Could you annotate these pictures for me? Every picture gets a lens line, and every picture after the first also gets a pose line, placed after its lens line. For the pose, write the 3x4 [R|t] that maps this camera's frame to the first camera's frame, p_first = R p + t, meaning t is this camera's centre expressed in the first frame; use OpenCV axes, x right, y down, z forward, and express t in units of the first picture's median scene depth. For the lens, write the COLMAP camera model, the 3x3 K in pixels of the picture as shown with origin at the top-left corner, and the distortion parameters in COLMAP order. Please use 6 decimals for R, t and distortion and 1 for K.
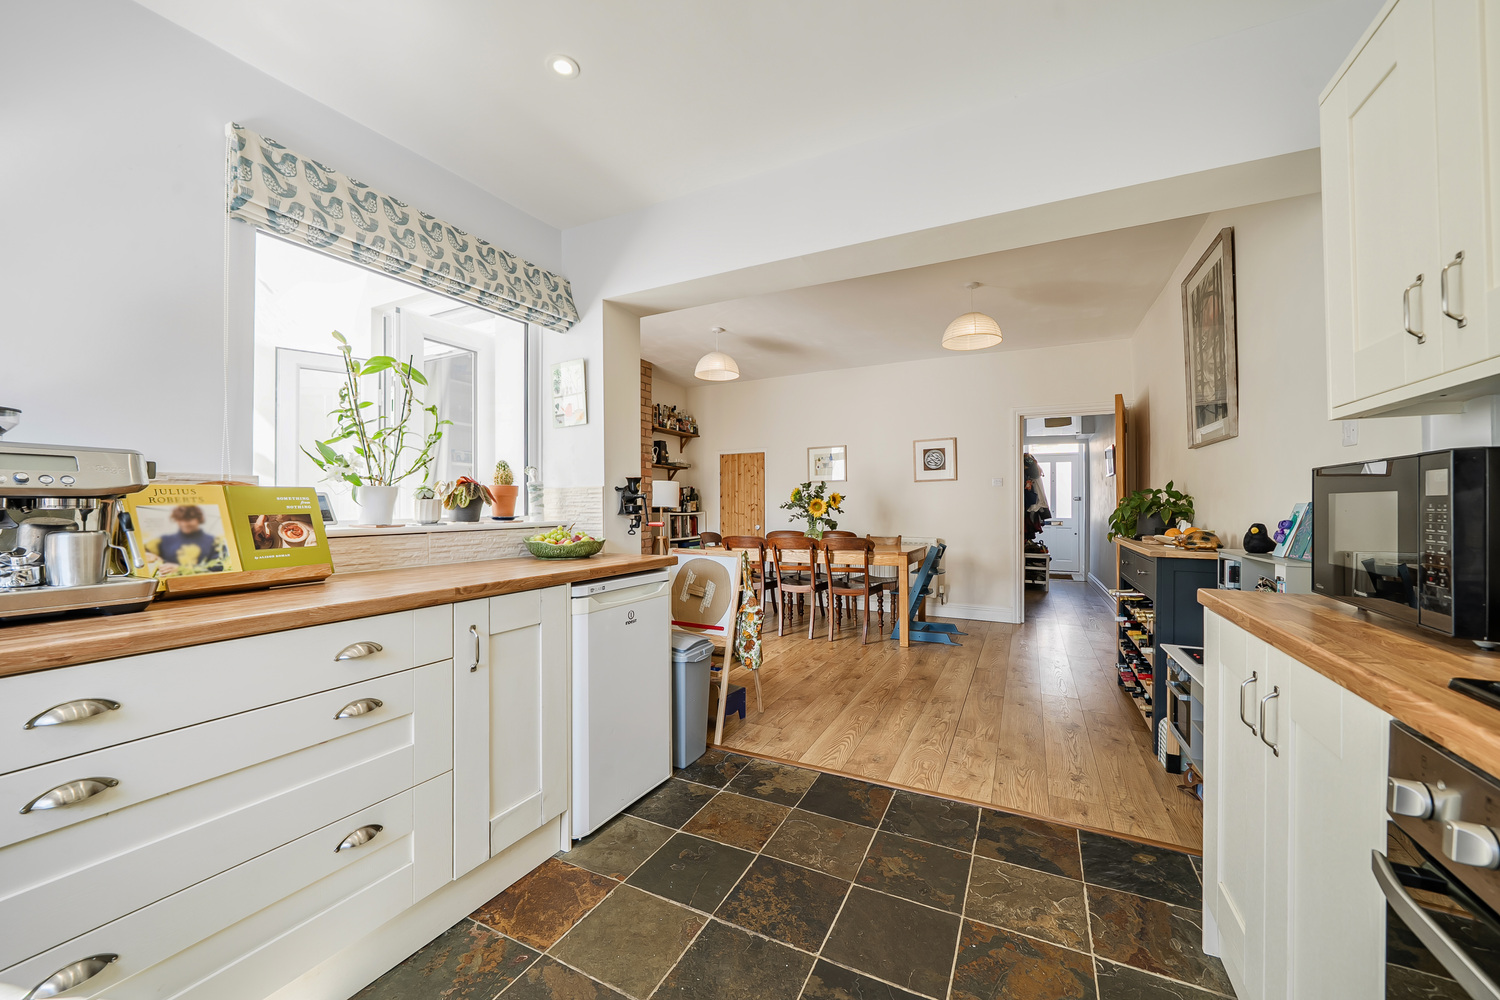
lens RADIAL K [[571.6, 0, 720.4], [0, 571.6, 500.8], [0, 0, 1]] dist [-0.005276, 0.000322]
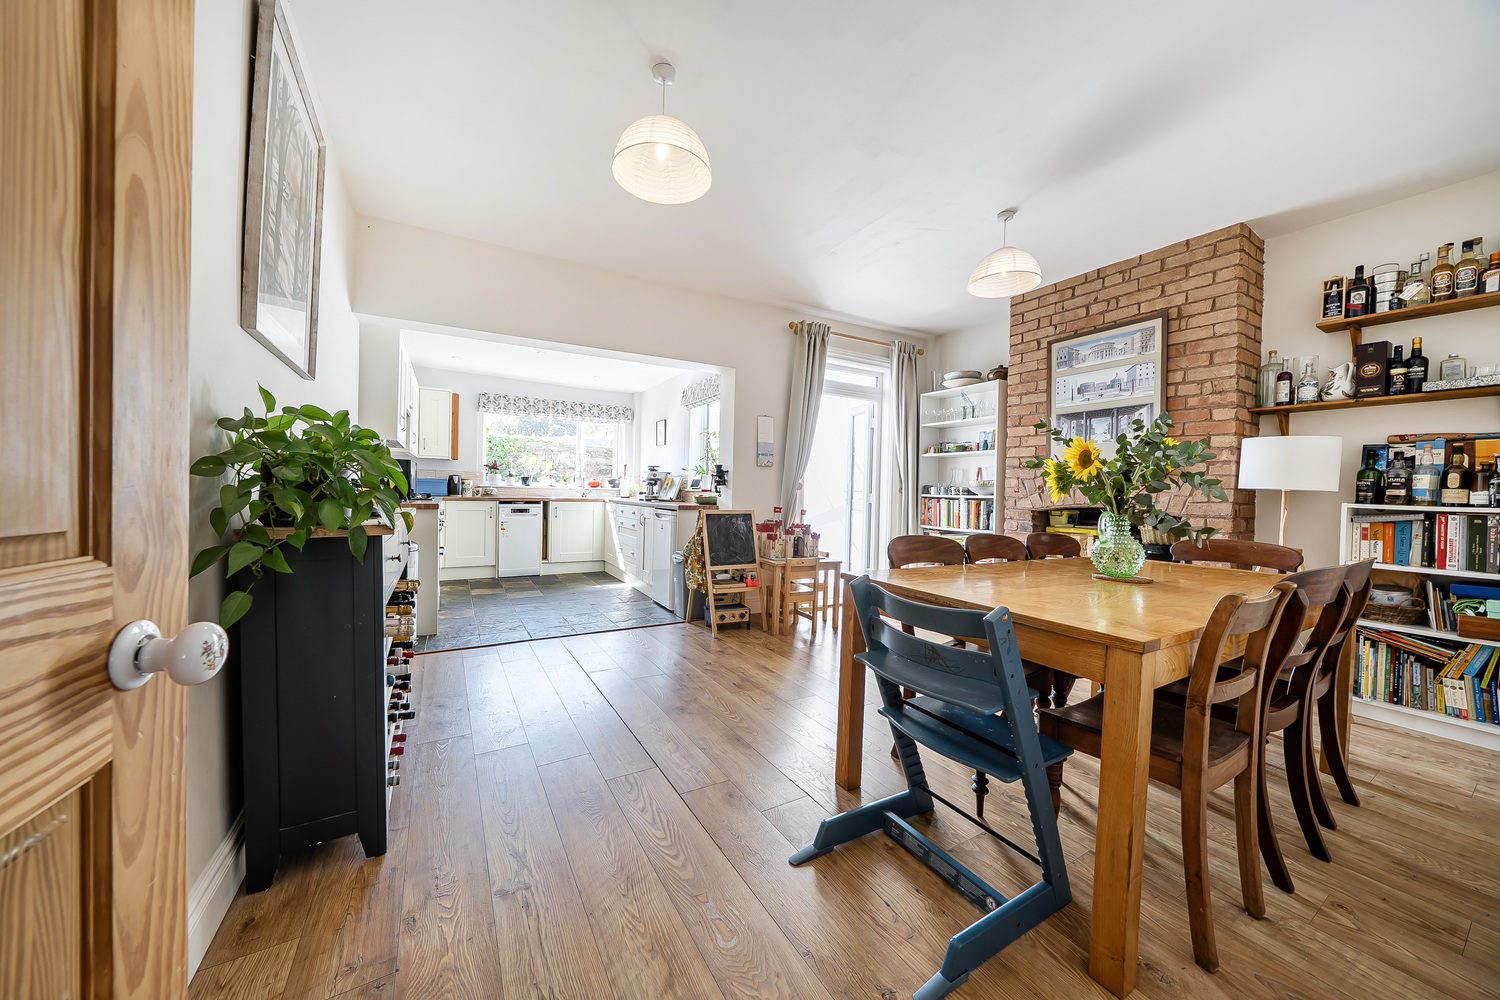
lens RADIAL K [[515.0, 0, 750.5], [0, 515.0, 498.5], [0, 0, 1]] dist [-0.004463, -0.000322]
pose [[-0.512210, 0.000275, -0.858860, 0.742263], [-0.014480, 0.999855, 0.008955, 0.030796], [0.858738, 0.017023, -0.512132, 1.194332]]
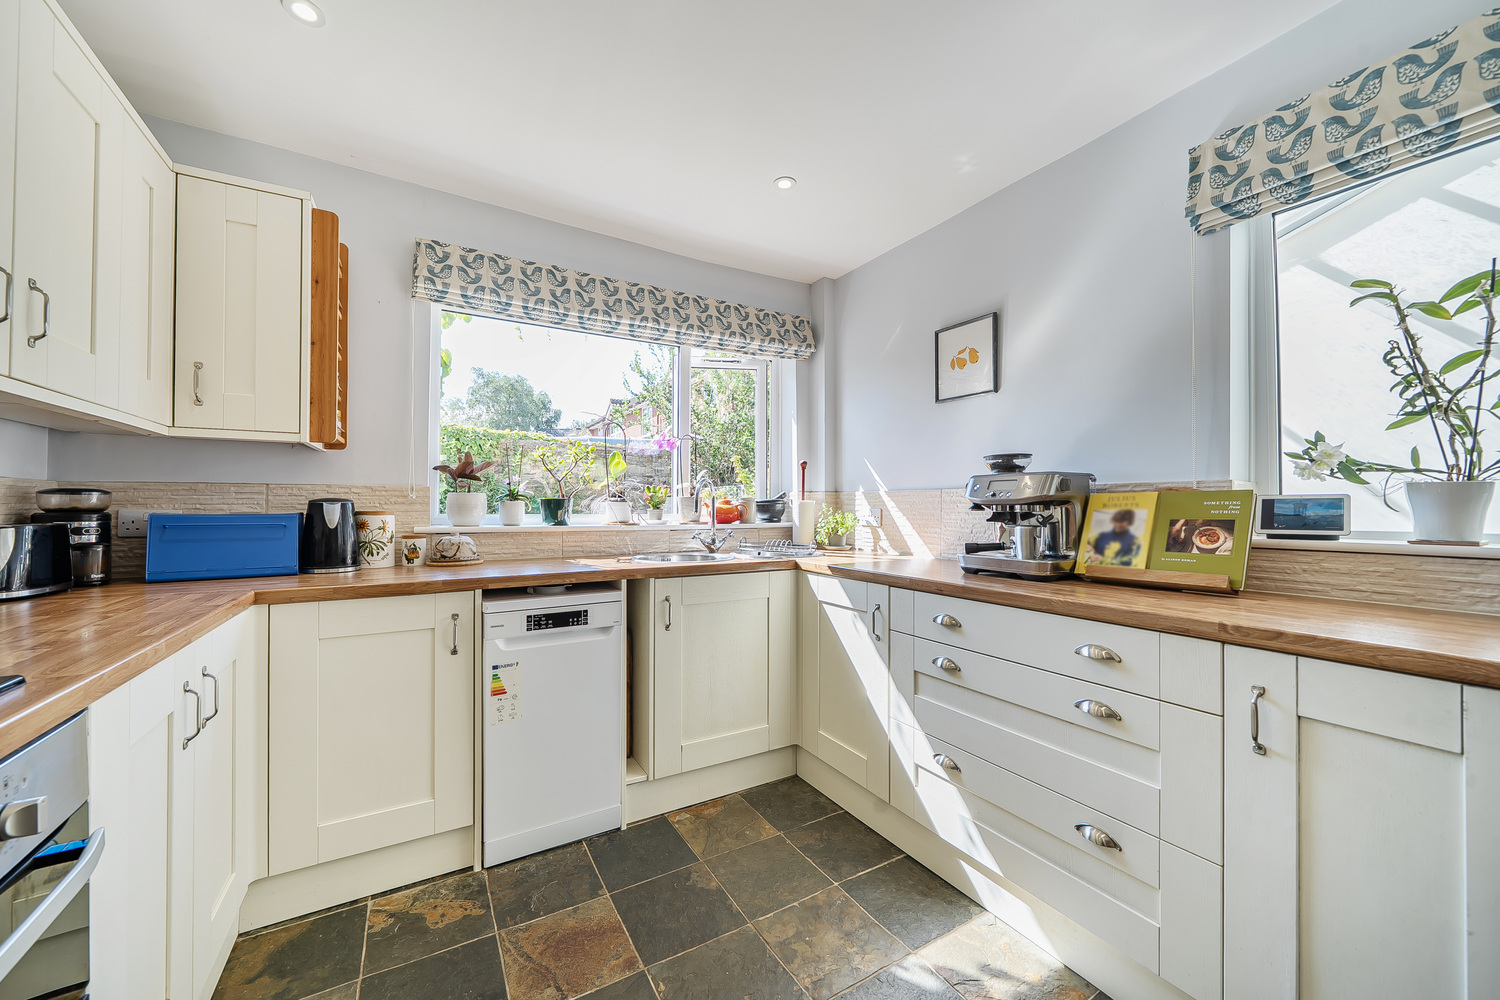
lens RADIAL K [[571.6, 0, 754.0], [0, 571.6, 501.2], [0, 0, 1]] dist [-0.005276, 0.000322]
pose [[-0.506860, -0.009776, -0.861973, 0.169478], [0.005744, 0.999875, -0.014718, 0.000939], [0.862009, -0.012411, -0.506740, 0.301345]]
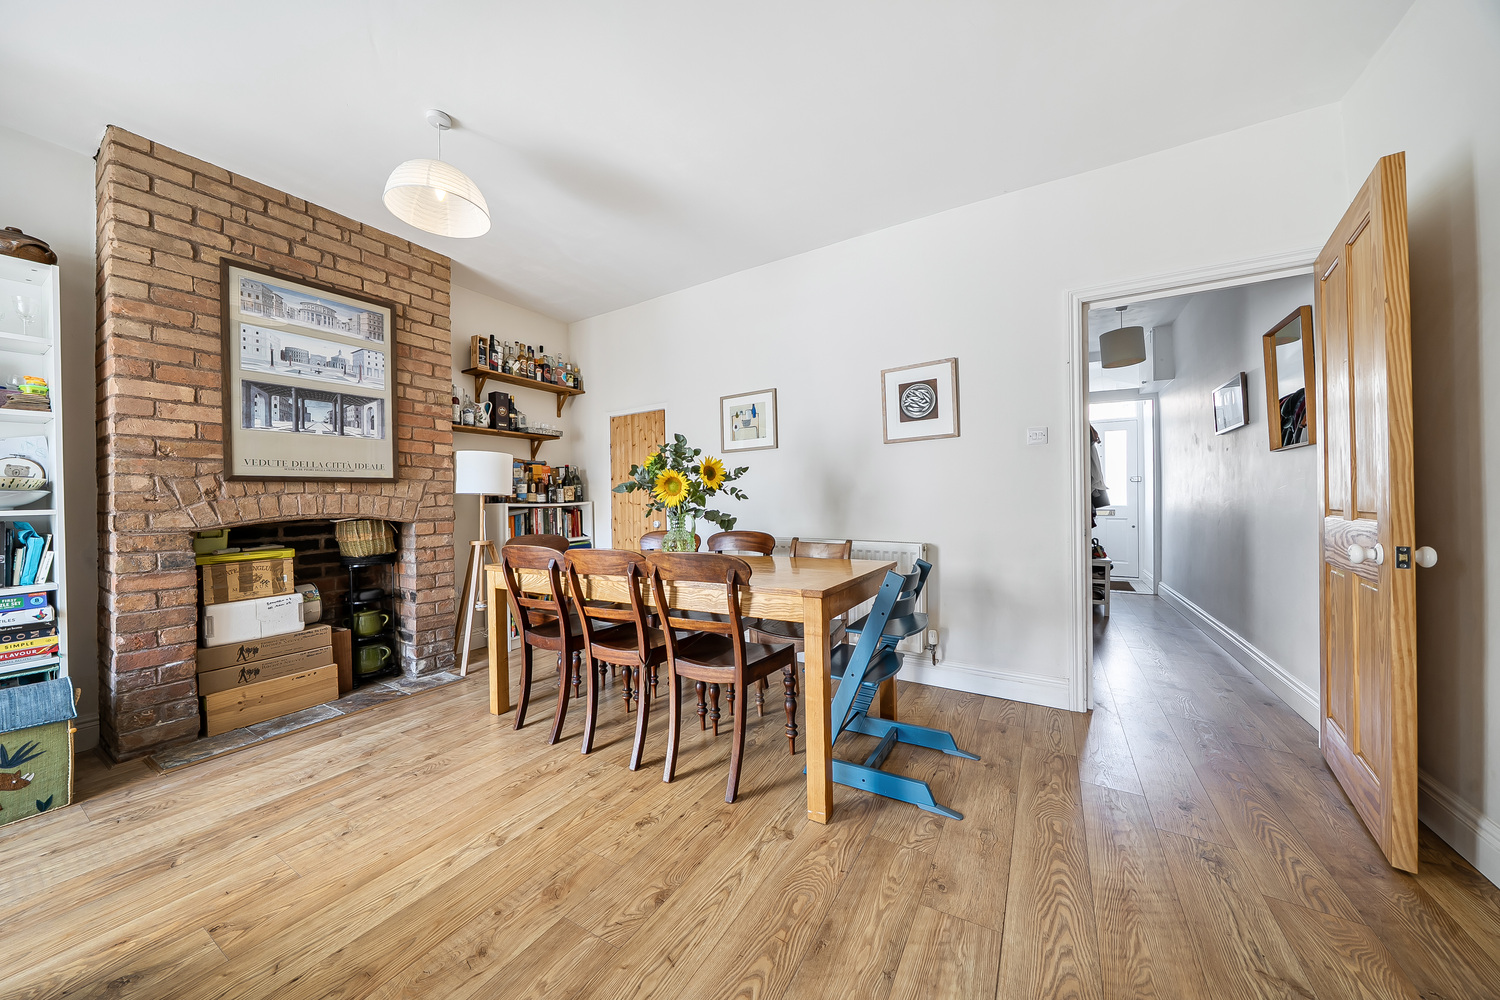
lens RADIAL K [[515.0, 0, 737.5], [0, 515.0, 497.6], [0, 0, 1]] dist [-0.004463, -0.000322]
pose [[0.998758, -0.012934, -0.048108, 0.297632], [0.013220, 0.999897, 0.005644, 0.022222], [0.048030, -0.006273, 0.998826, 0.657813]]
